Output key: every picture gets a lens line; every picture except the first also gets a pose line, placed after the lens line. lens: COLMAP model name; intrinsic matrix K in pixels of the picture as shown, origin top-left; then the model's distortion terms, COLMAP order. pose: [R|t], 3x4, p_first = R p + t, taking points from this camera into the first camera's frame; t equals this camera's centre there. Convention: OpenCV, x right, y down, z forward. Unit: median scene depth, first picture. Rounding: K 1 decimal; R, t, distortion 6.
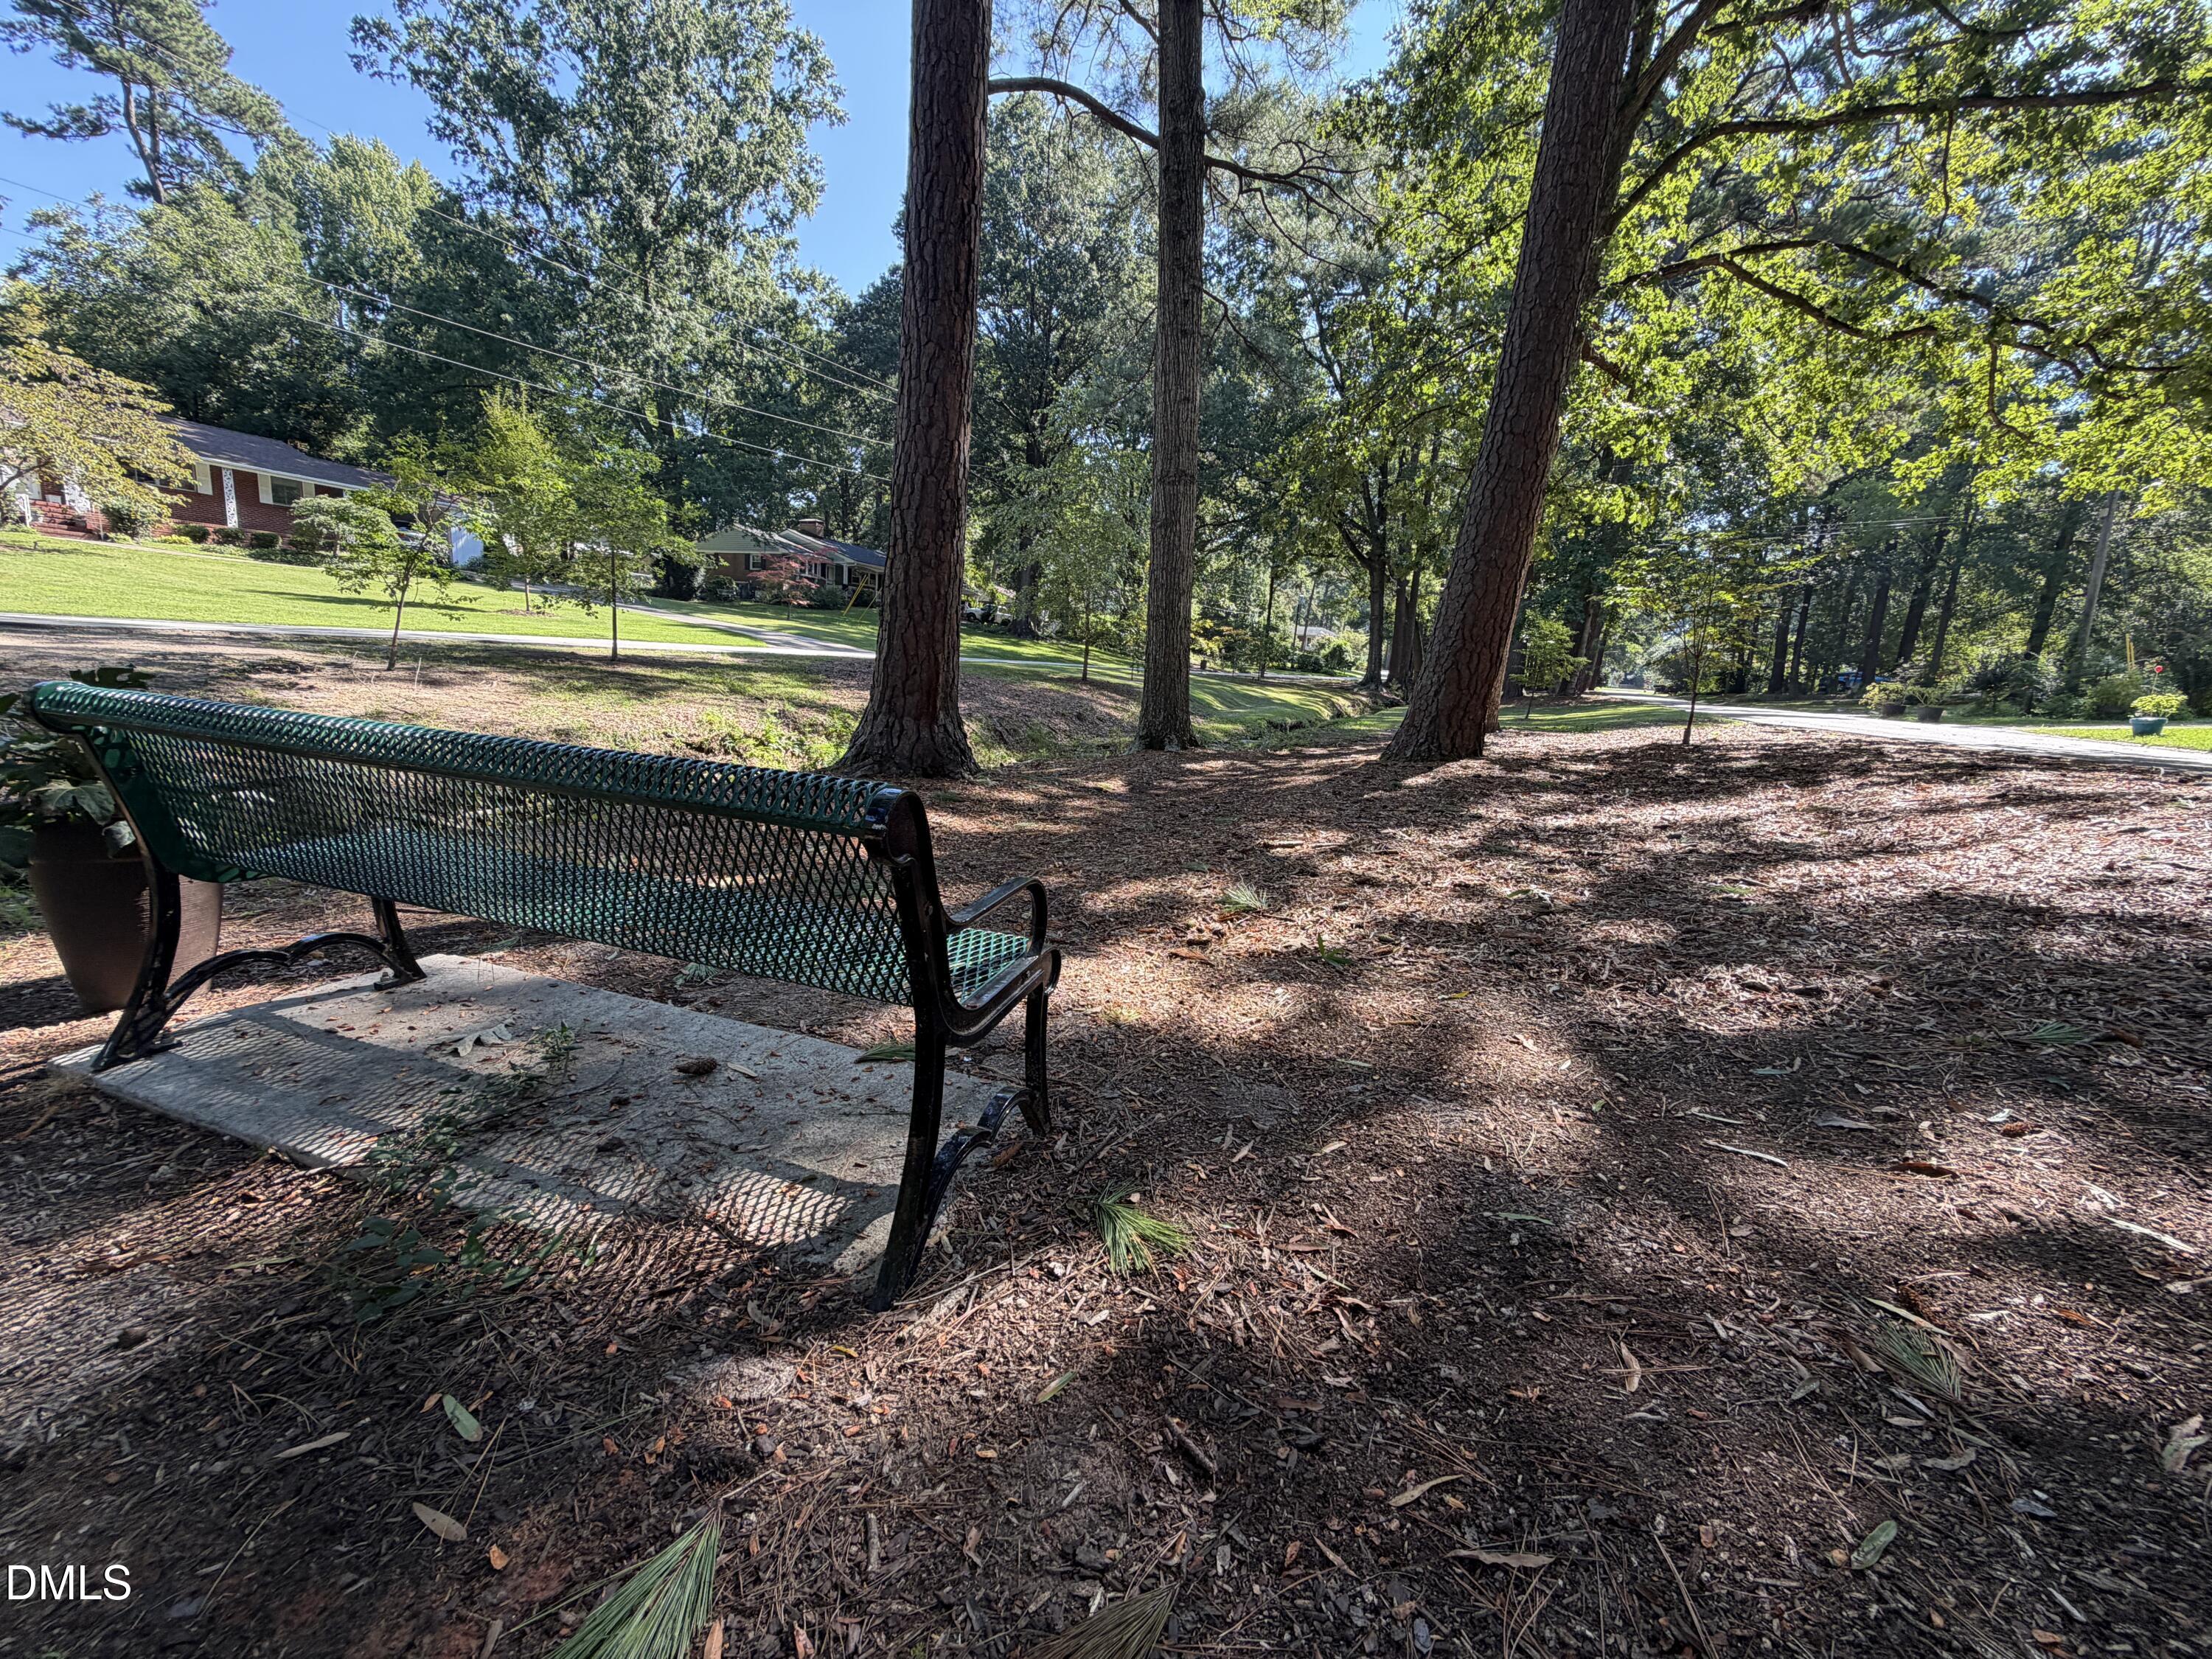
lens RADIAL K [[917.4, 0, 1114.3], [0, 917.4, 820.3], [0, 0, 1]] dist [0.020043, 0.000368]
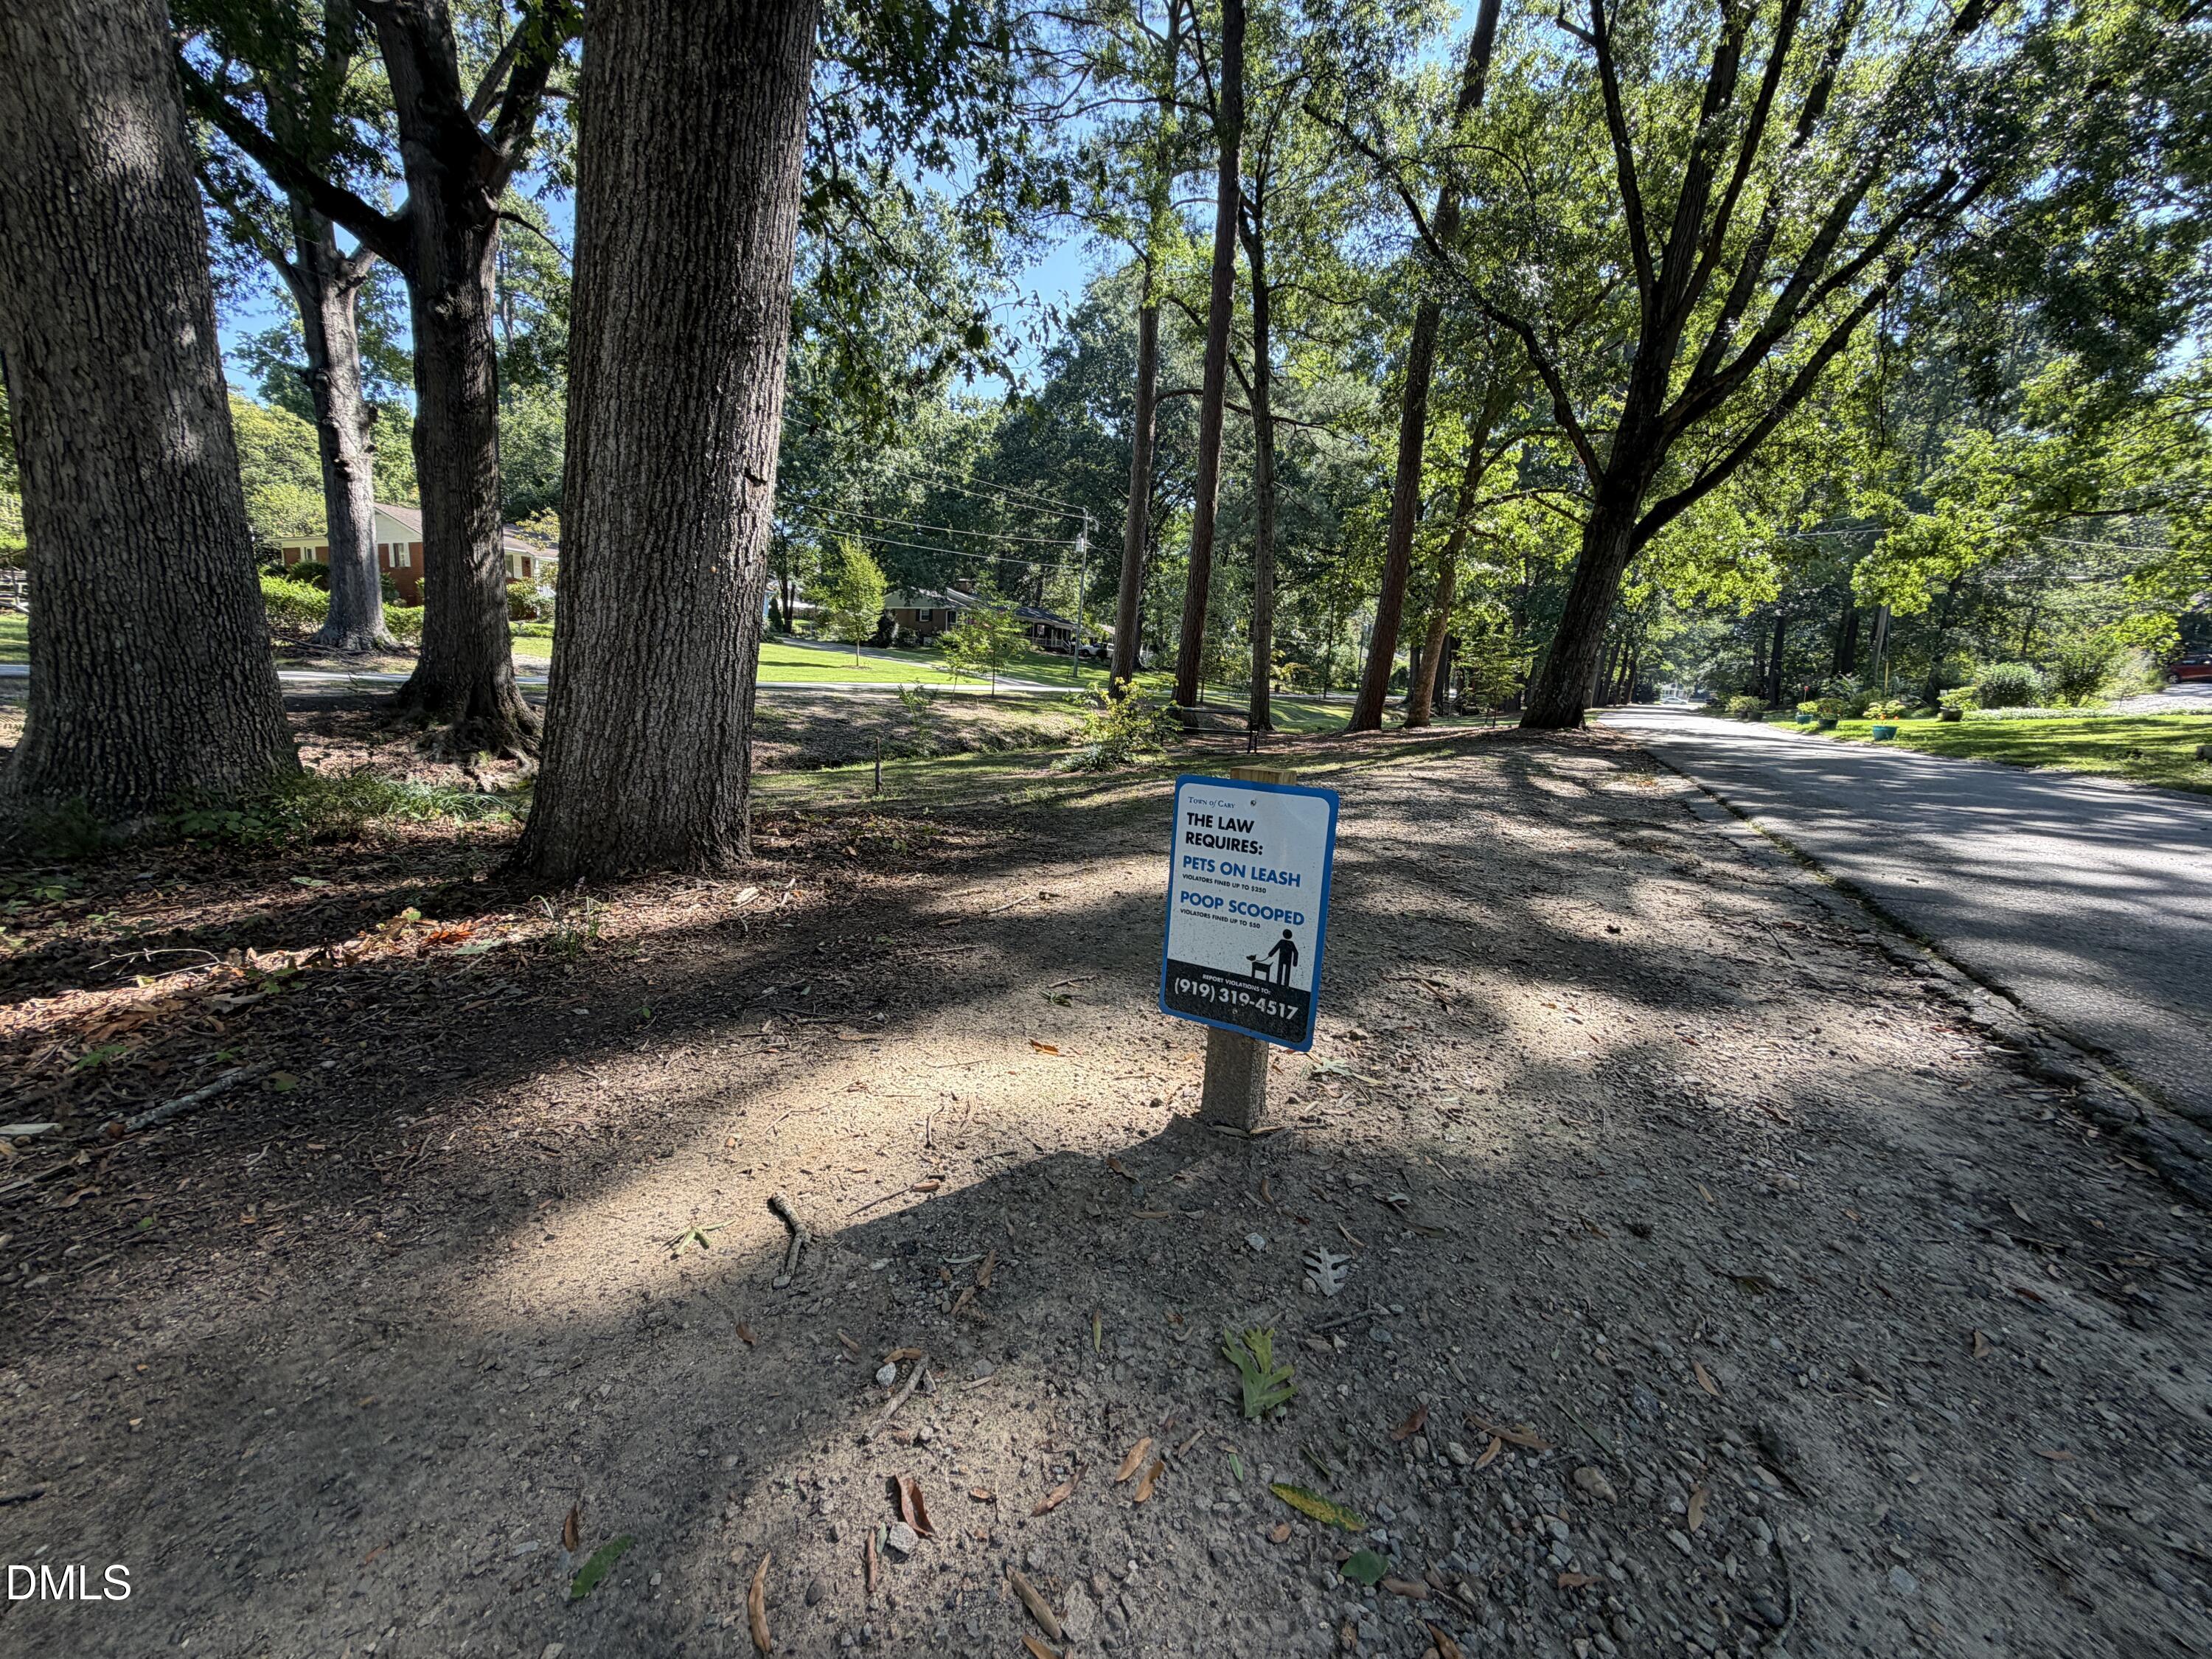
lens RADIAL K [[917.4, 0, 1114.3], [0, 917.4, 820.3], [0, 0, 1]] dist [0.020043, 0.000368]
pose [[0.996790, -0.005603, -0.079866, -0.027003], [0.003626, 0.999684, -0.024872, 0.041510], [0.079980, 0.024502, 0.996495, -0.273697]]
